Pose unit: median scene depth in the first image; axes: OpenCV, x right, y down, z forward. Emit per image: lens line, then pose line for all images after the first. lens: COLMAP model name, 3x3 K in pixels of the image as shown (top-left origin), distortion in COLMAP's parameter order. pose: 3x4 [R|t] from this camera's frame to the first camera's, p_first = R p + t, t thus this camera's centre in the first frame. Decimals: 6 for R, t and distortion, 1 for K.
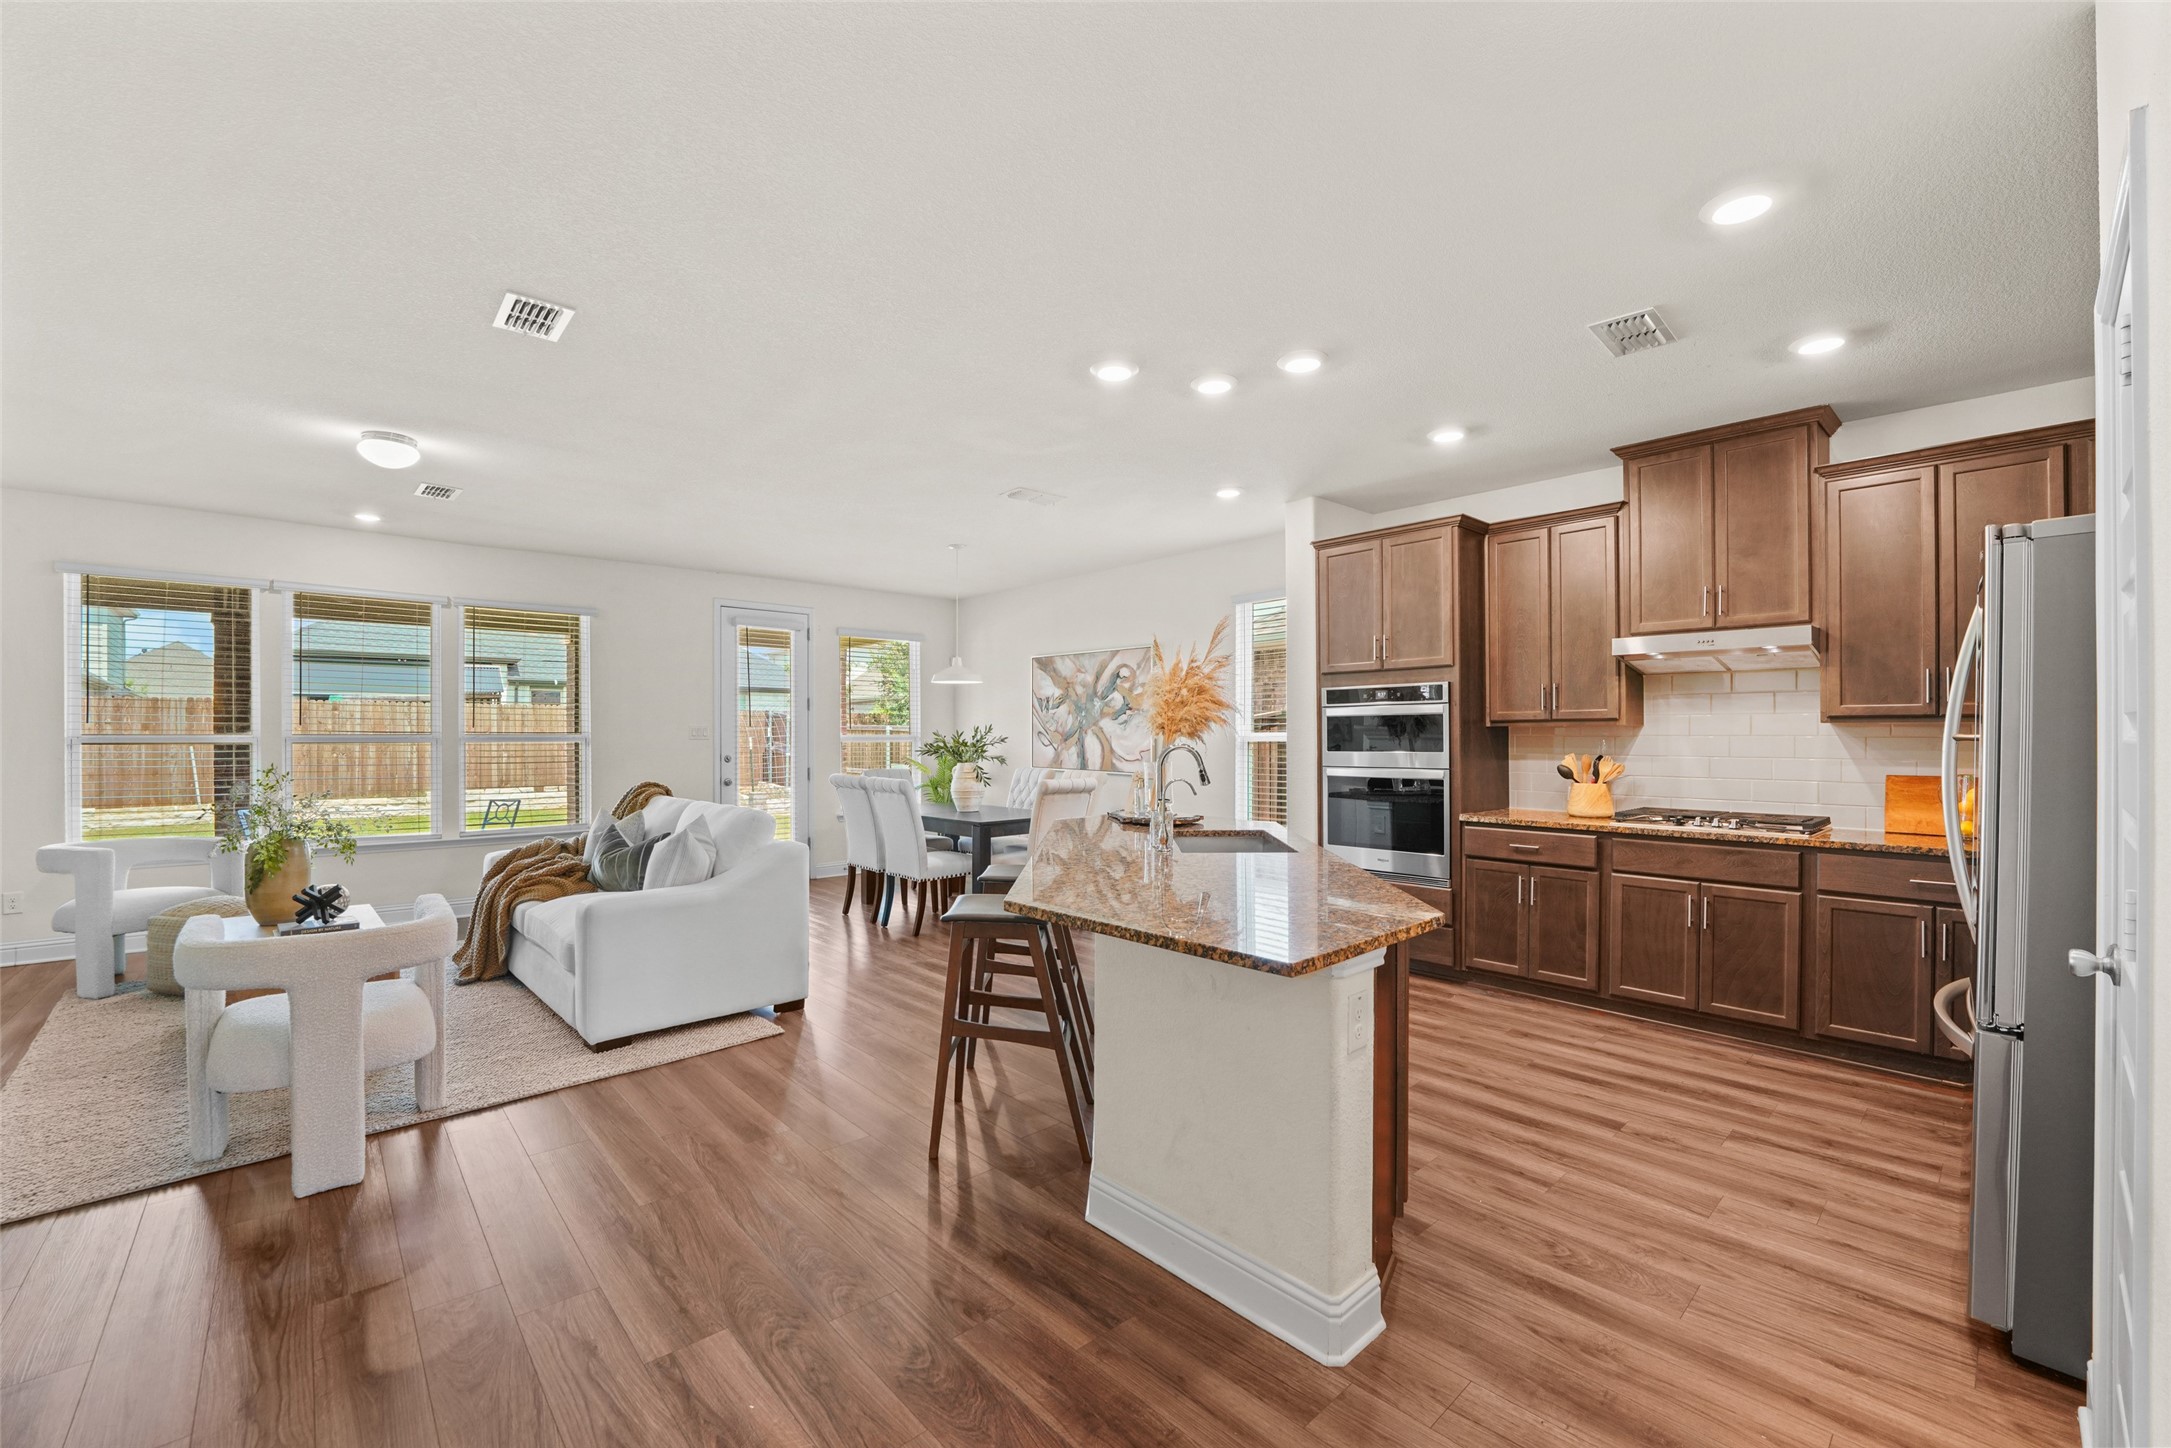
lens RADIAL K [[880.7, 0, 1085.5], [0, 880.7, 730.5], [0, 0, 1]] dist [-0.019481, -0.000396]
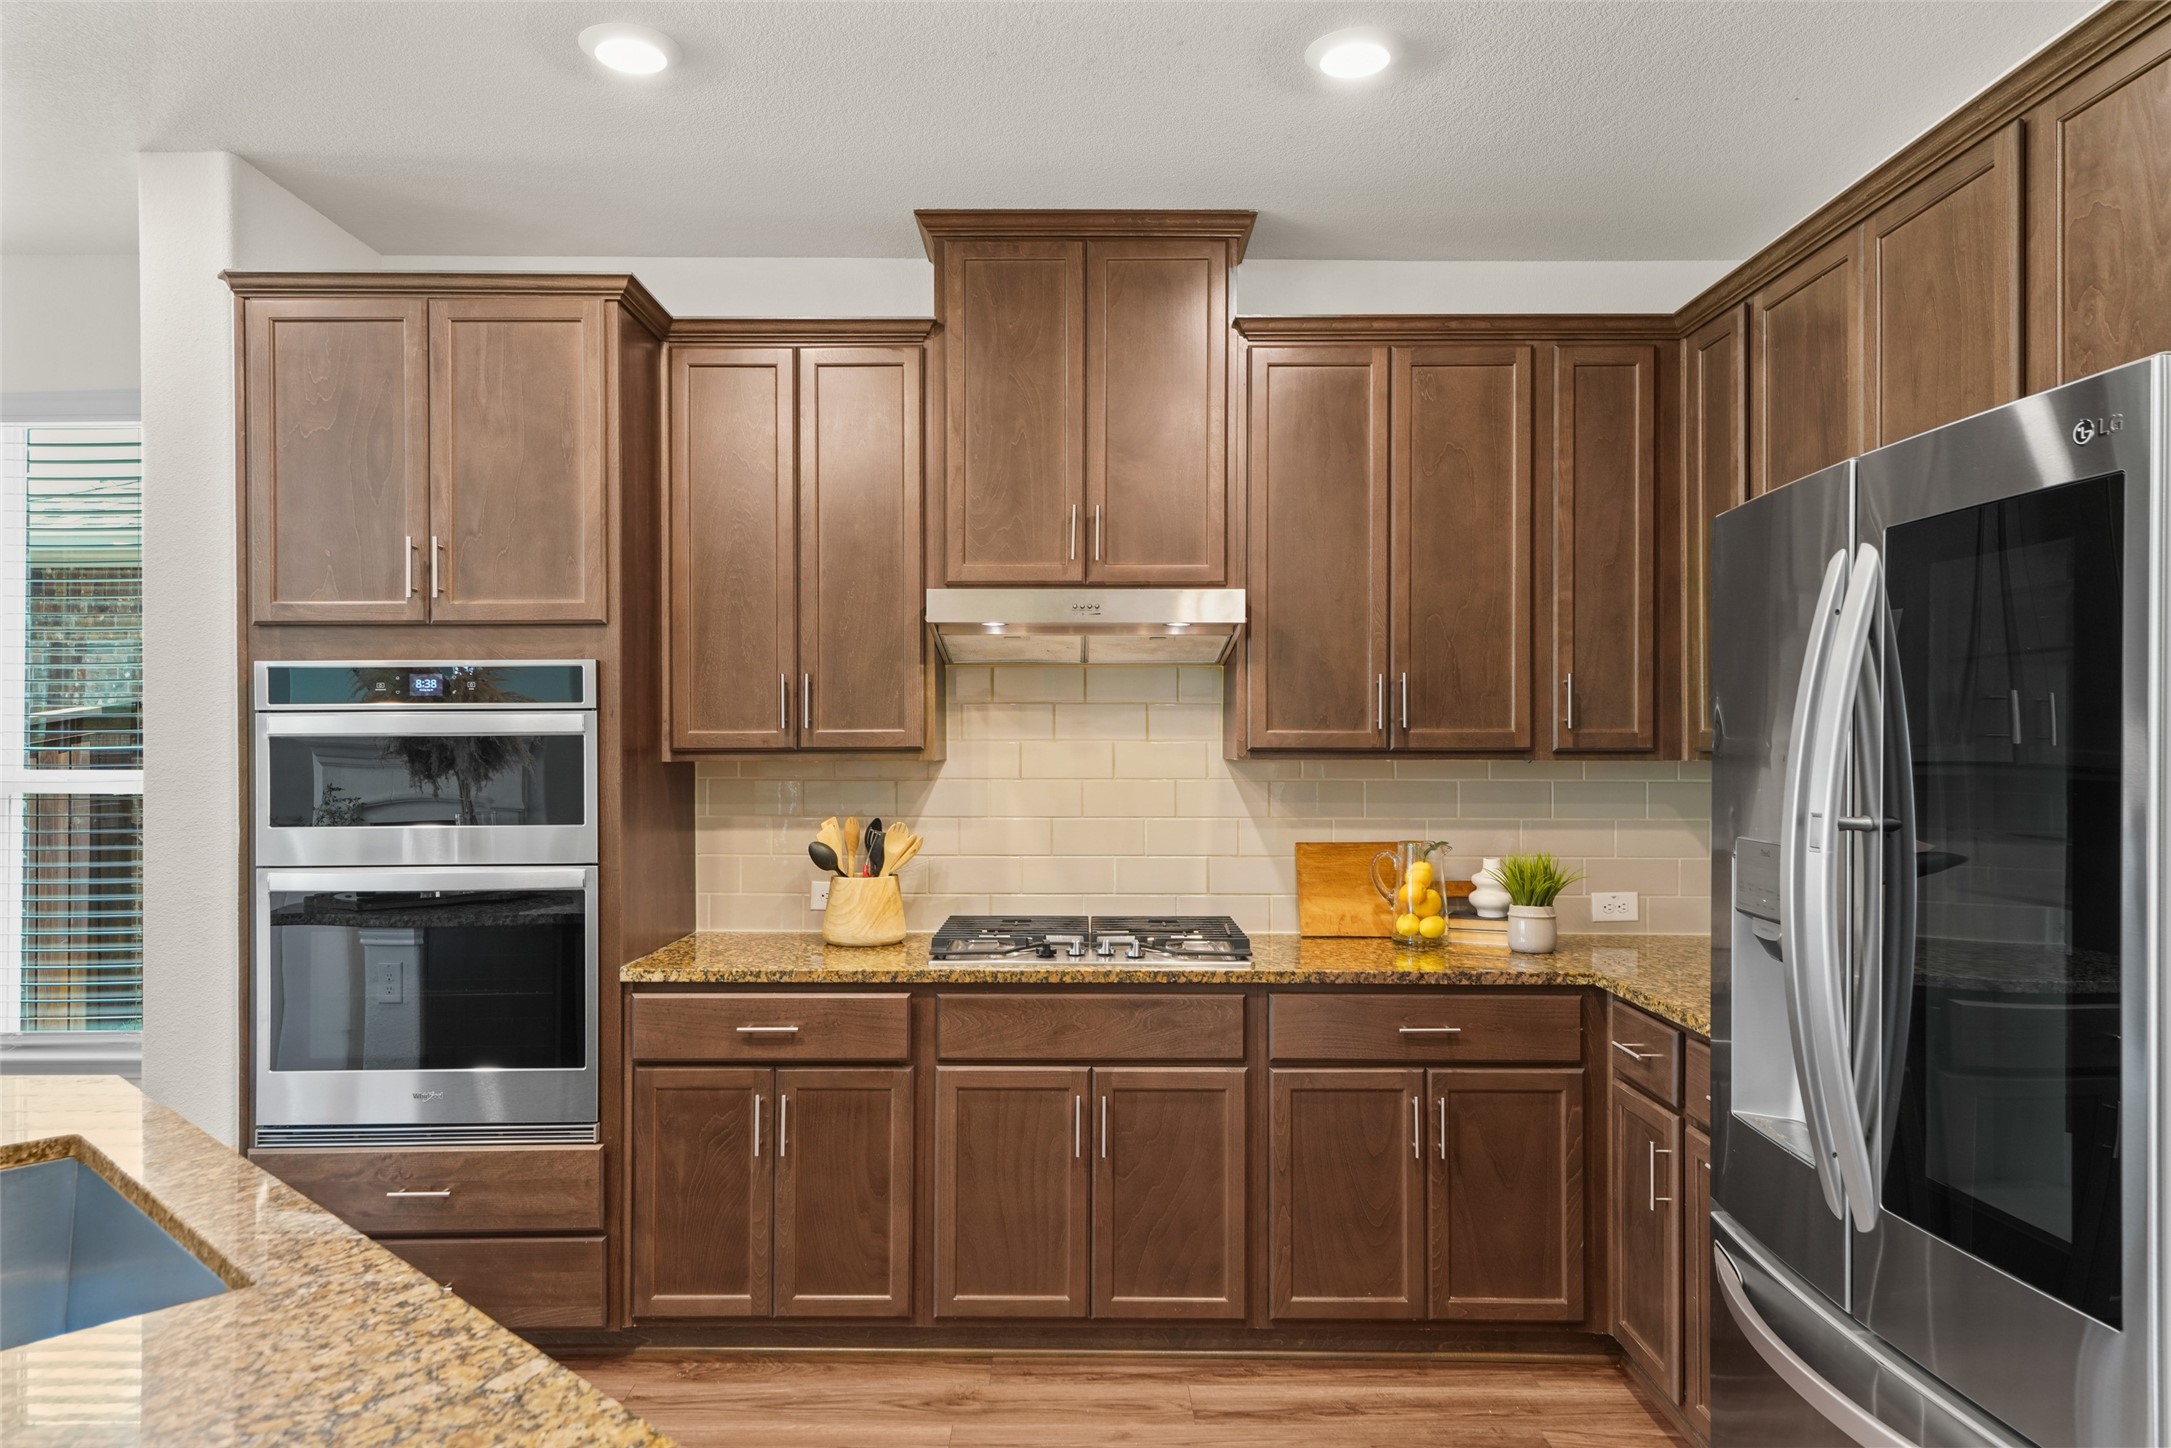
lens RADIAL K [[1410.8, 0, 1085.9], [0, 1410.8, 739.1], [0, 0, 1]] dist [0.021119, -0.000203]
pose [[0.677118, 0.005010, 0.735857, 0.070412], [-0.003740, 0.999987, -0.003366, -0.016376], [-0.735865, -0.000473, 0.677129, 0.374091]]
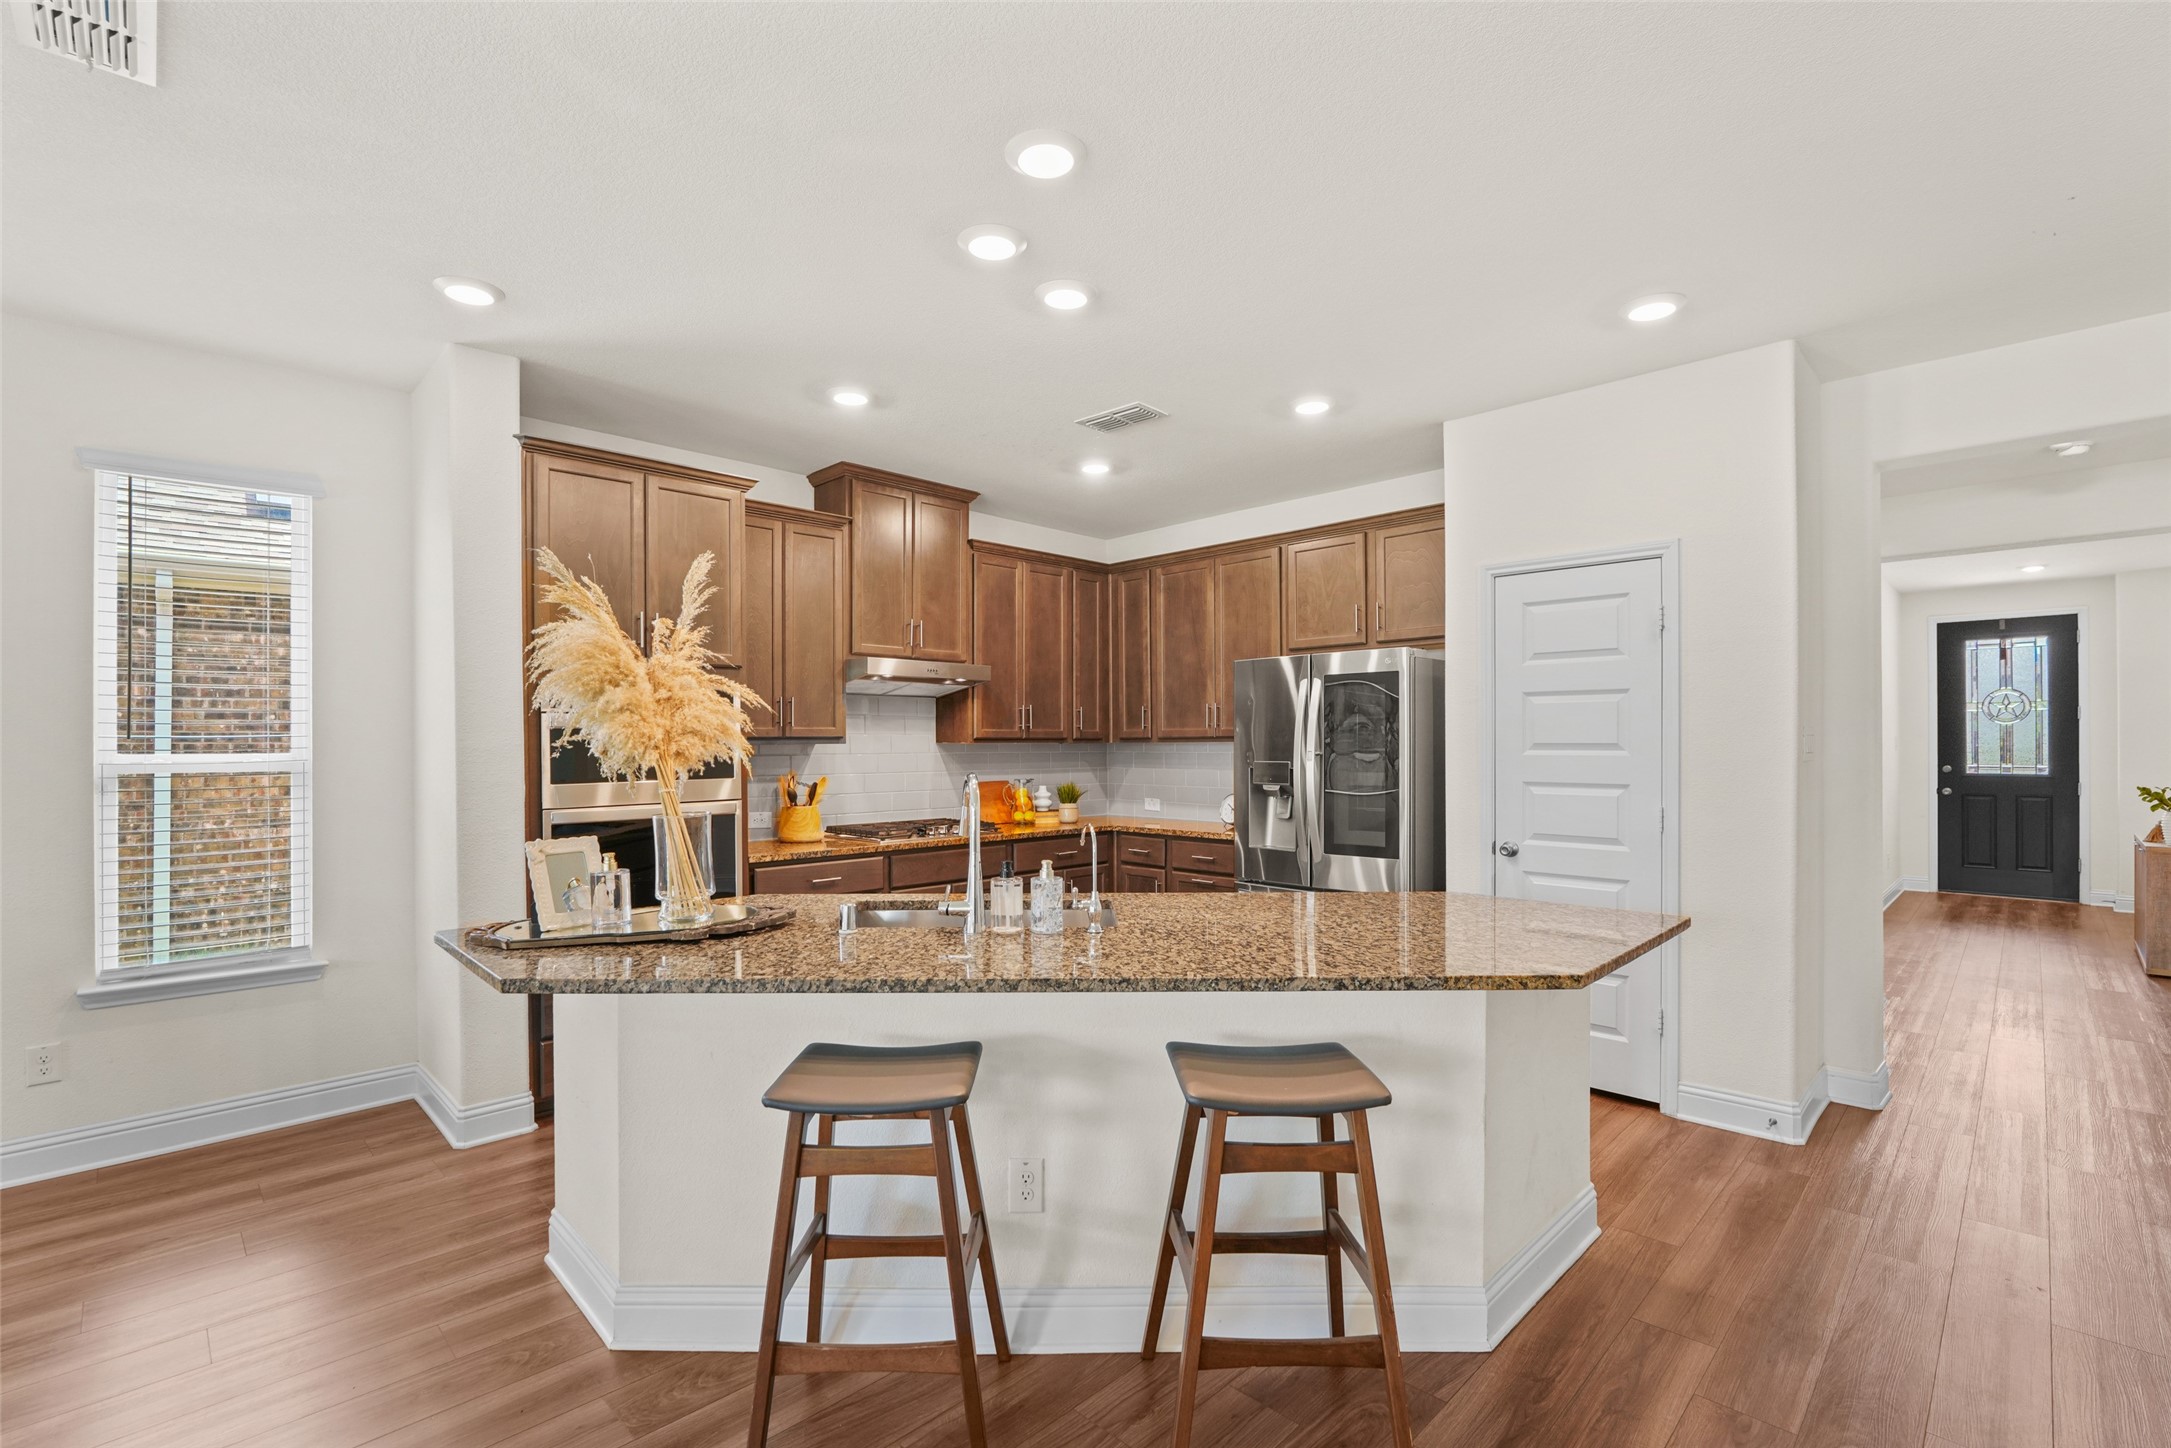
lens RADIAL K [[959.2, 0, 1080.6], [0, 959.2, 746.1], [0, 0, 1]] dist [-0.011959, -0.000009]
pose [[-0.027966, -0.000960, 0.999608, -0.473031], [0.000044, 1.000000, 0.000961, -0.004672], [-0.999609, 0.000071, -0.027966, 0.754997]]
